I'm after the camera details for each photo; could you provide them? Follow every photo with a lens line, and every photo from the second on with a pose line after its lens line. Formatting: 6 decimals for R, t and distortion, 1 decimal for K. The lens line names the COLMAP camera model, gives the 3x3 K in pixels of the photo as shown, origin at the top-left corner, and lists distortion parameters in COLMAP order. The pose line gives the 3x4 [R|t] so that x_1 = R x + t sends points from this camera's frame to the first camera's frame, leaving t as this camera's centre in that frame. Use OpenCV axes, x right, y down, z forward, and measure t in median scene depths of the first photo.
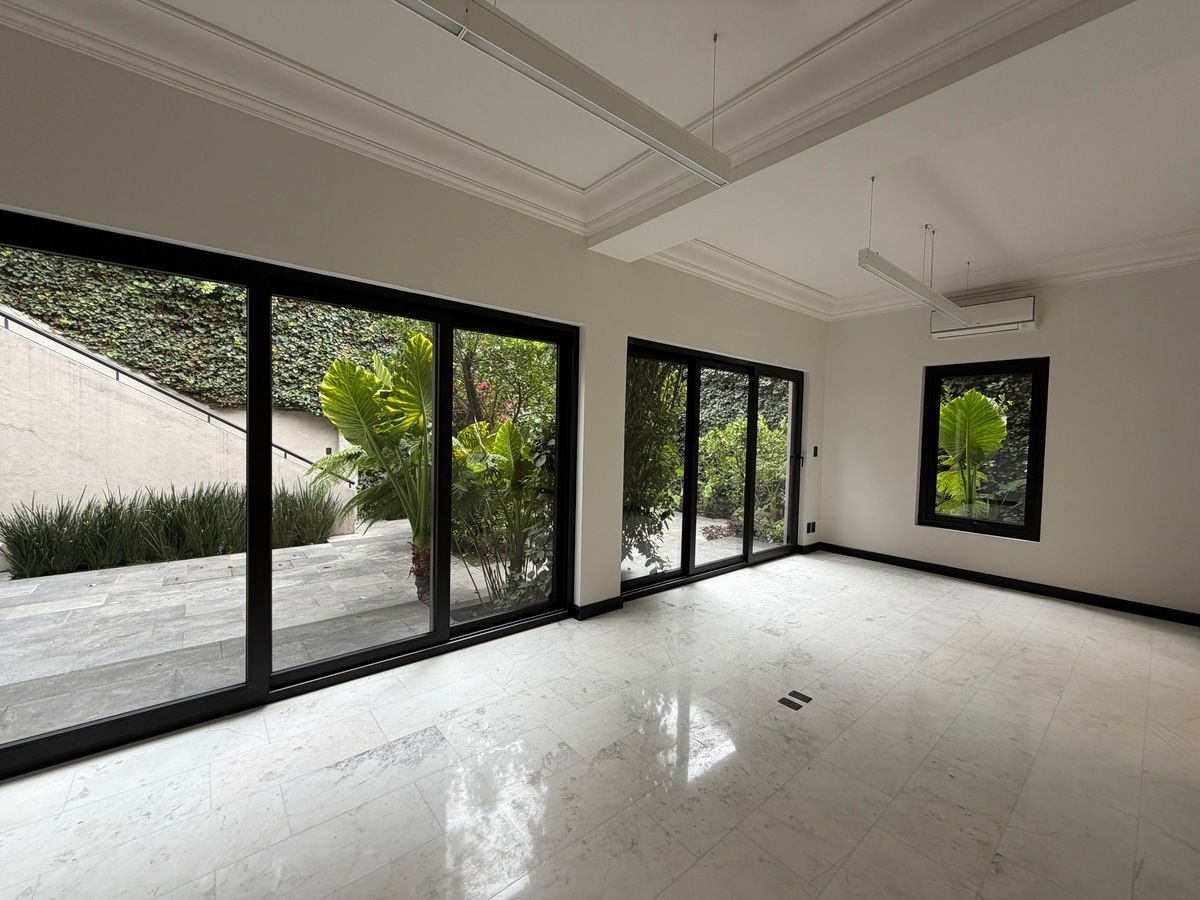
lens RADIAL K [[477.6, 0, 599.4], [0, 477.6, 449.1], [0, 0, 1]] dist [-0.002388, 0.000516]
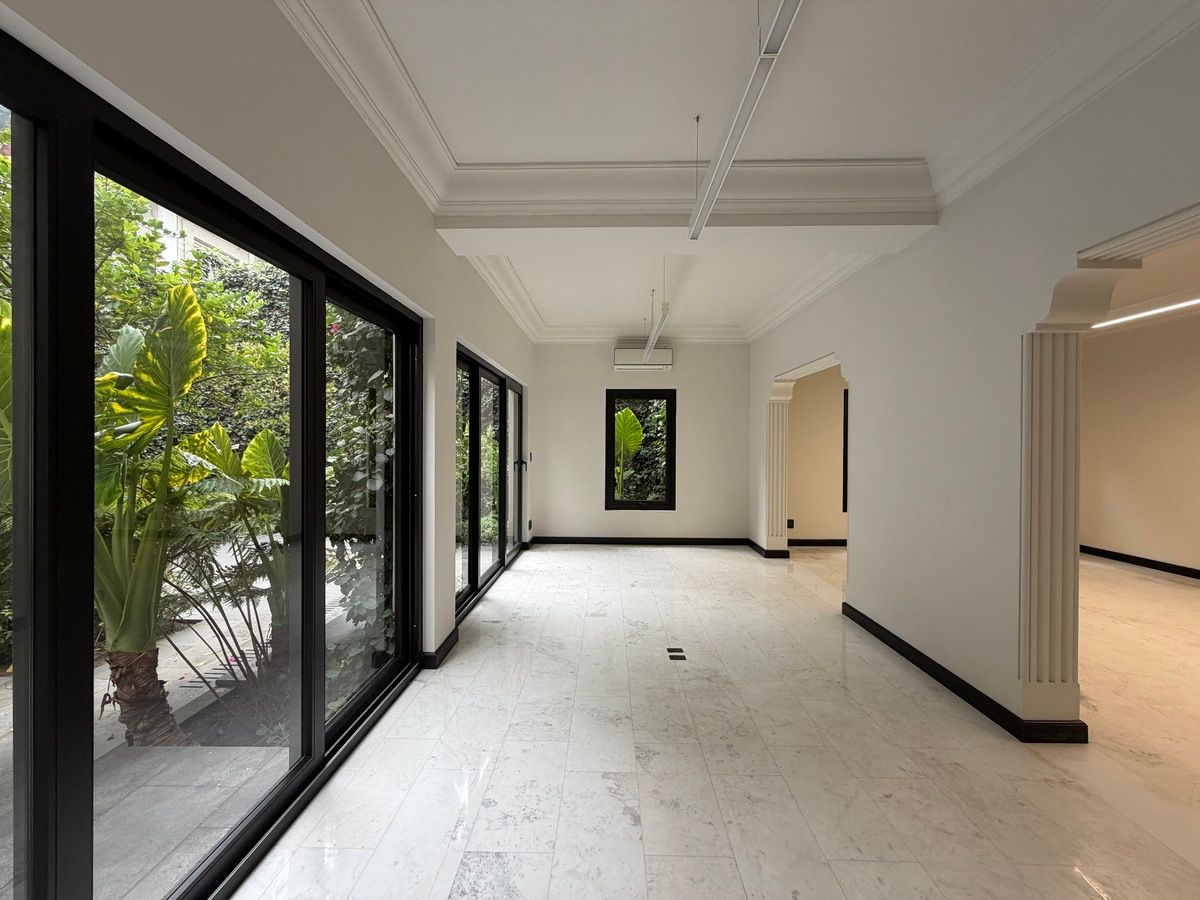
lens RADIAL K [[477.6, 0, 597.7], [0, 477.6, 445.6], [0, 0, 1]] dist [-0.002388, 0.000516]
pose [[0.658390, -0.021698, 0.752365, -0.472100], [0.037269, 0.999298, -0.003794, -0.017729], [-0.751754, 0.030538, 0.658736, 0.222720]]
